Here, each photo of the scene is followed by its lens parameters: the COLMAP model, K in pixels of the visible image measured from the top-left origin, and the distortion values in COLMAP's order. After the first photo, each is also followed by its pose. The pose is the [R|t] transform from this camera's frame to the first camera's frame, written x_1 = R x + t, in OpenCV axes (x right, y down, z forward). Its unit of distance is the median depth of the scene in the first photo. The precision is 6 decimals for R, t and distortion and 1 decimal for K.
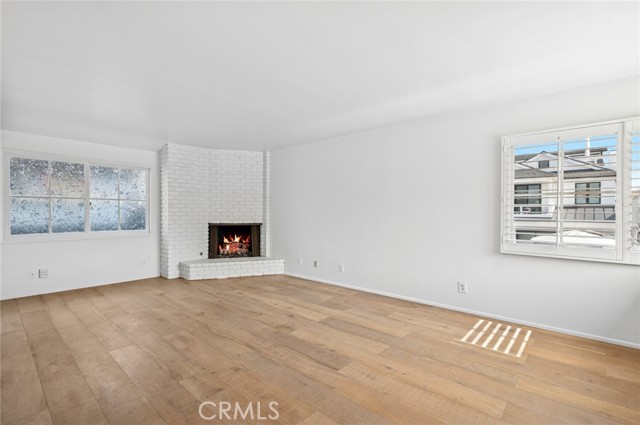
lens RADIAL K [[294.2, 0, 320.2], [0, 294.2, 213.9], [0, 0, 1]] dist [0.003595, -0.000398]
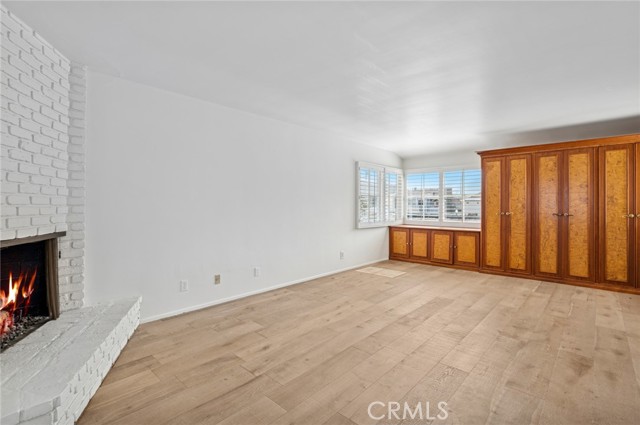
lens RADIAL K [[294.2, 0, 321.1], [0, 294.2, 208.8], [0, 0, 1]] dist [0.003595, -0.000398]
pose [[0.029680, -0.016412, 0.999425, -0.852954], [0.003340, 0.999861, 0.016320, -0.008778], [-0.999554, 0.002854, 0.029731, 0.894052]]
